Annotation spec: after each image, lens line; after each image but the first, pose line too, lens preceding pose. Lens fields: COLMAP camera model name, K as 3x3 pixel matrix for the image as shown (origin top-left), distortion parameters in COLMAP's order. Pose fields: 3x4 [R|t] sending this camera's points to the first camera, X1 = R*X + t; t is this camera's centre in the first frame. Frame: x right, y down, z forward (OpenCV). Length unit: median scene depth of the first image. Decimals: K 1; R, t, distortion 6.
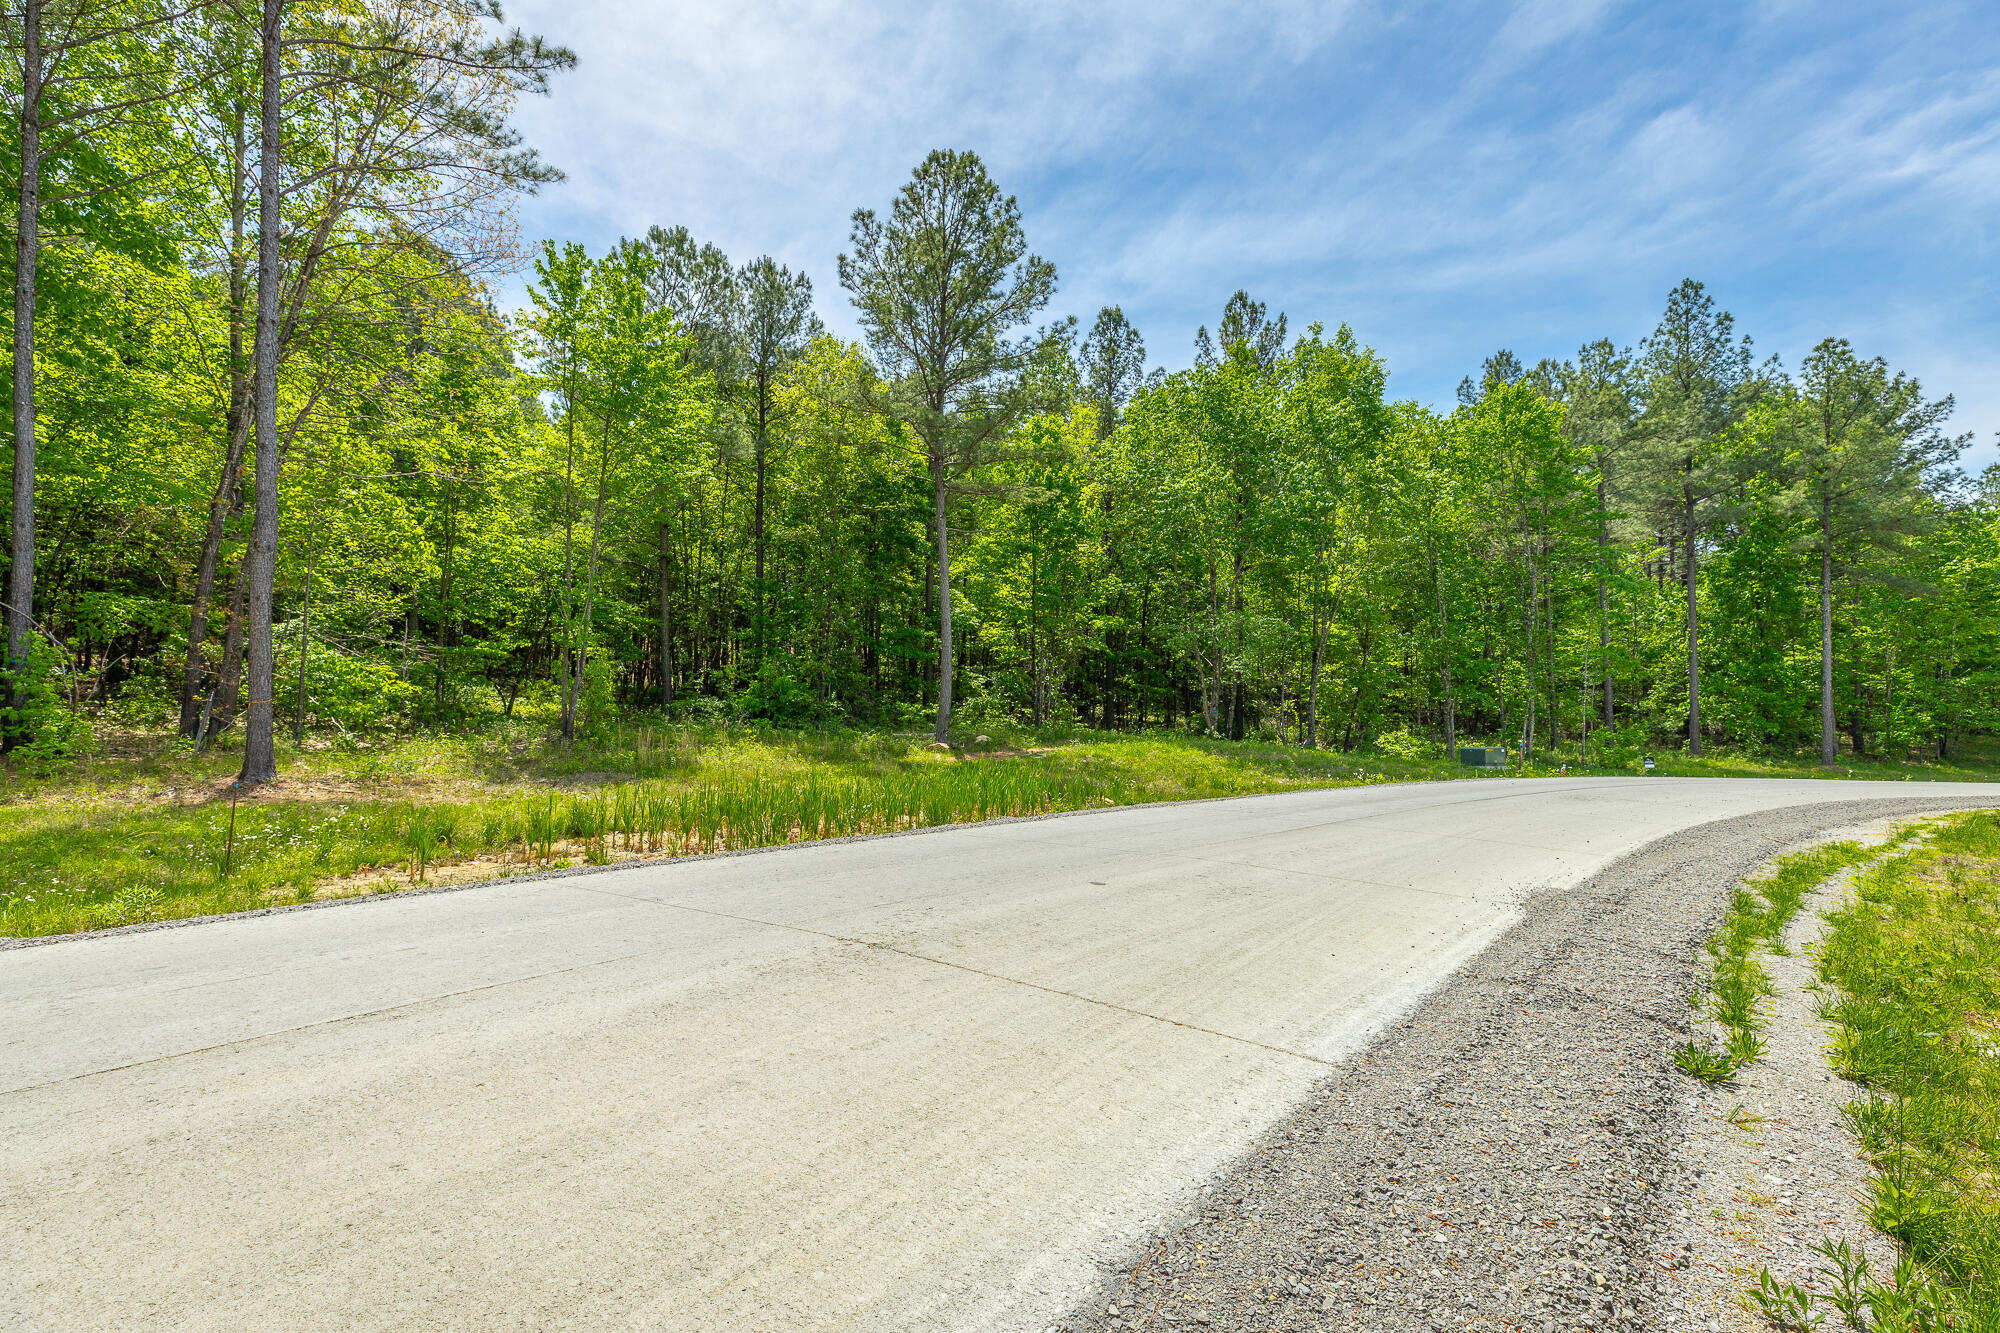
lens RADIAL K [[933.2, 0, 985.2], [0, 933.2, 708.5], [0, 0, 1]] dist [0.004865, 0.000044]
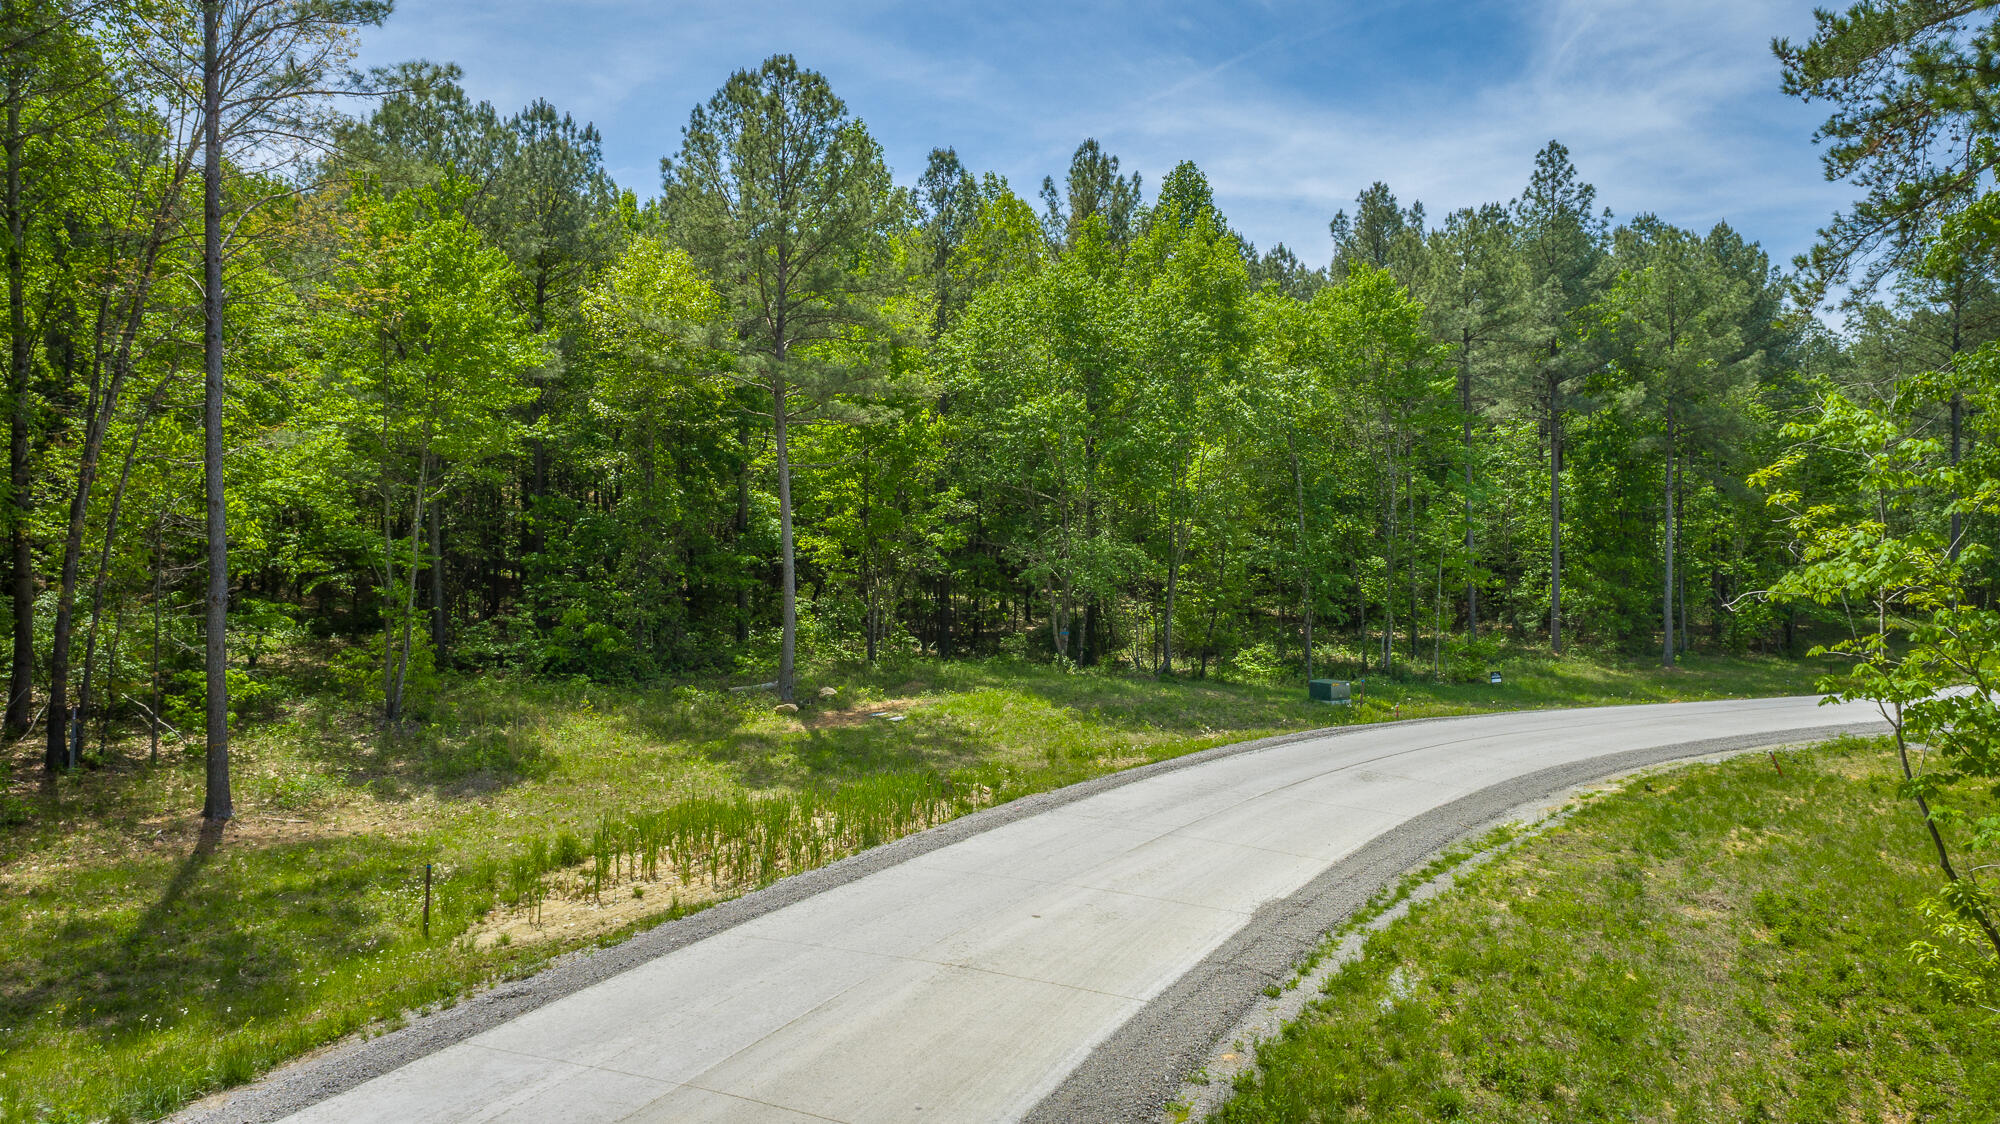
lens RADIAL K [[1349.2, 0, 1000.7], [0, 1349.2, 553.5], [0, 0, 1]] dist [-0.012844, 0.012583]
pose [[0.978788, -0.005100, 0.204812, -0.110168], [0.001848, 0.999869, 0.016065, -0.128488], [-0.204867, -0.015346, 0.978670, -0.354915]]
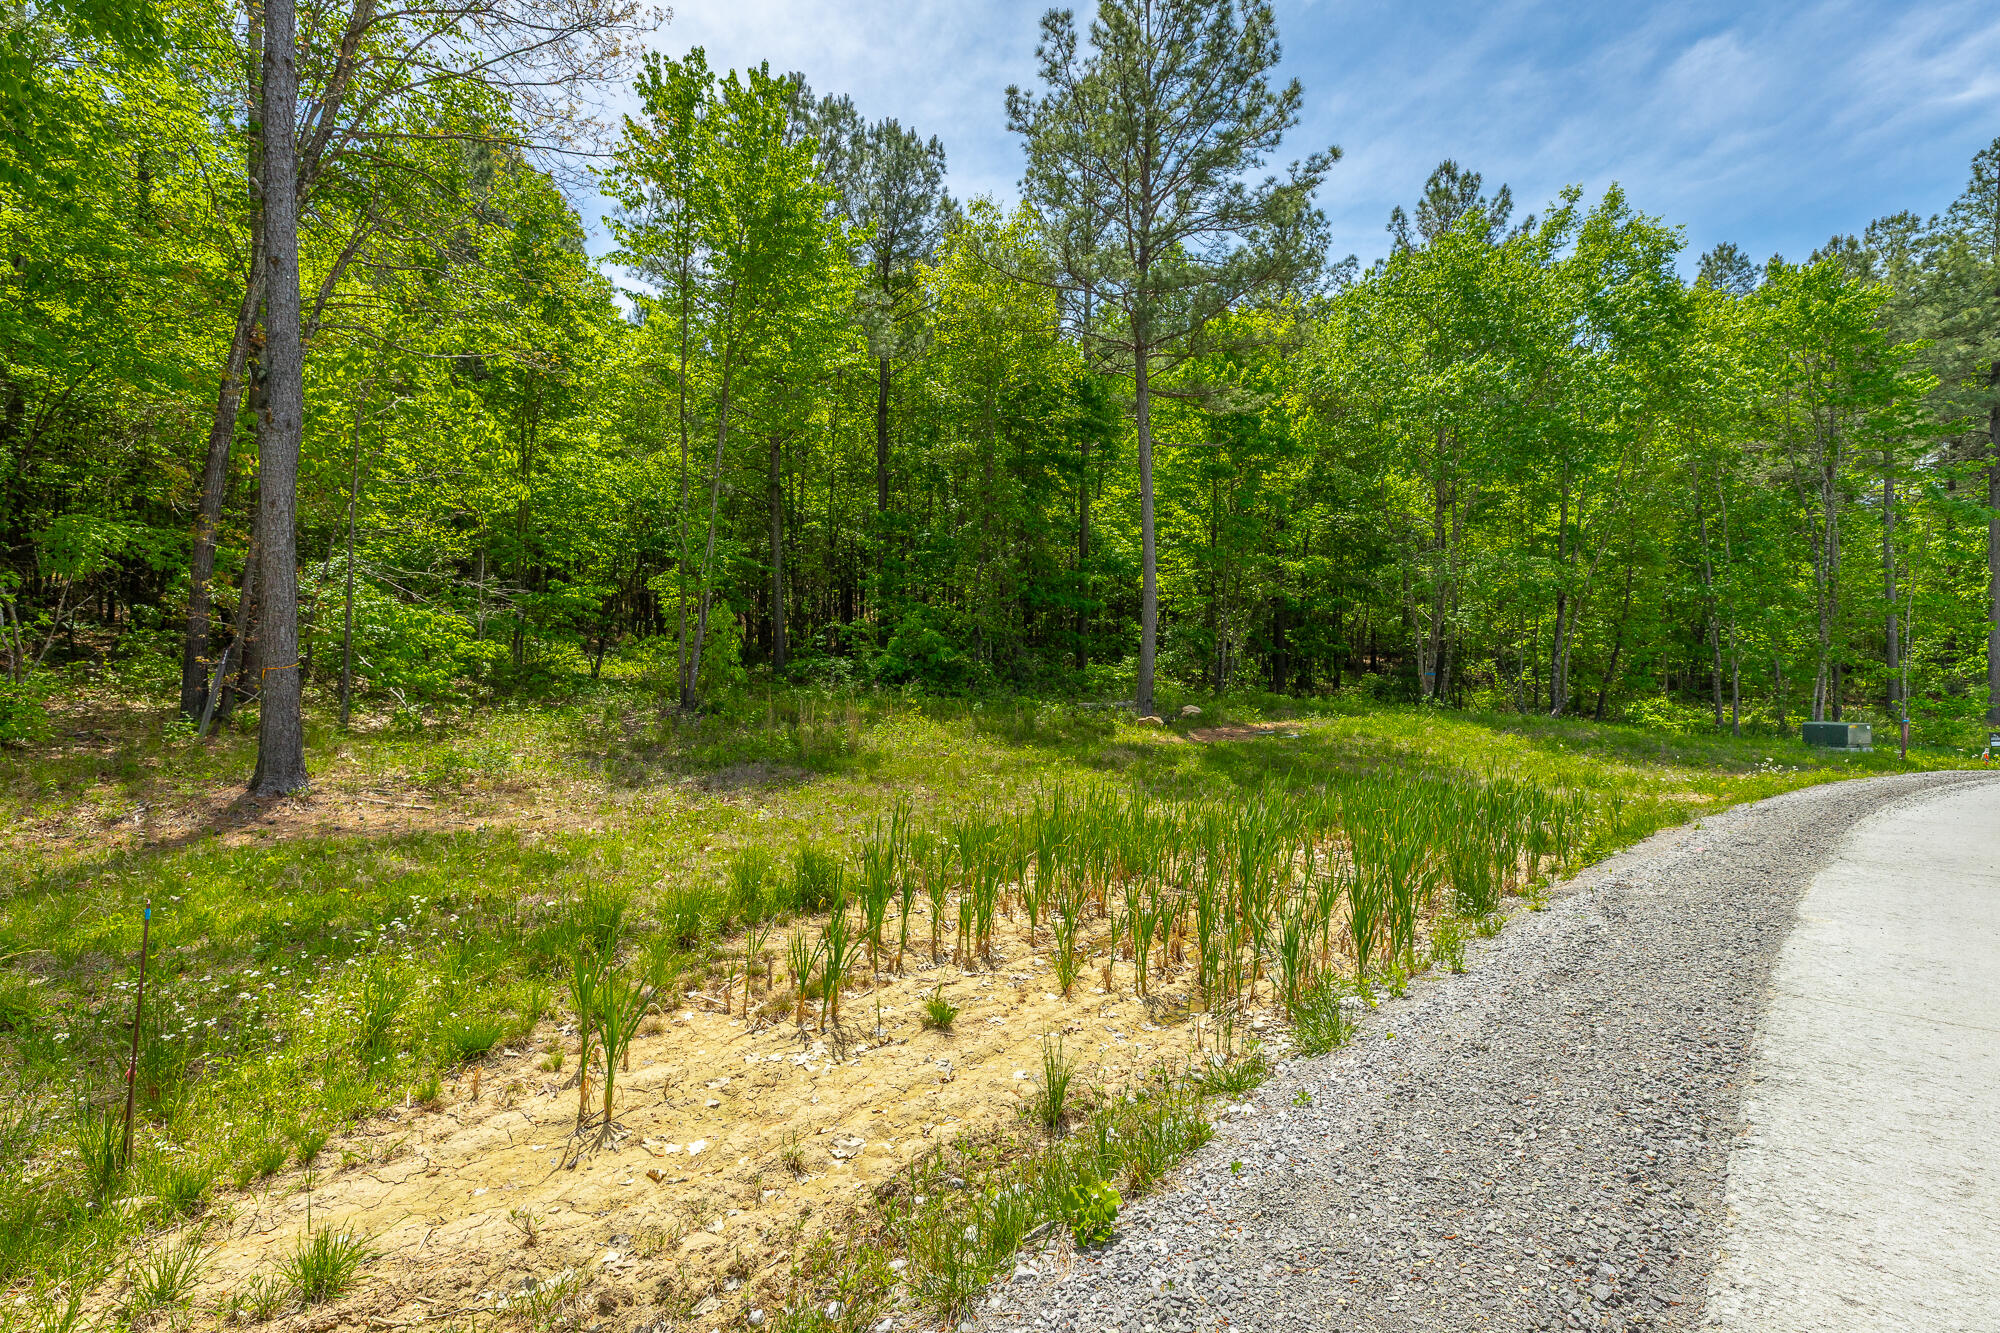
lens RADIAL K [[961.6, 0, 989.9], [0, 961.6, 692.9], [0, 0, 1]] dist [0.006383, -0.000171]
pose [[0.998680, 0.002896, -0.051273, -0.134315], [-0.001437, 0.999594, 0.028473, -0.004837], [0.051335, -0.028361, 0.998279, 0.191438]]
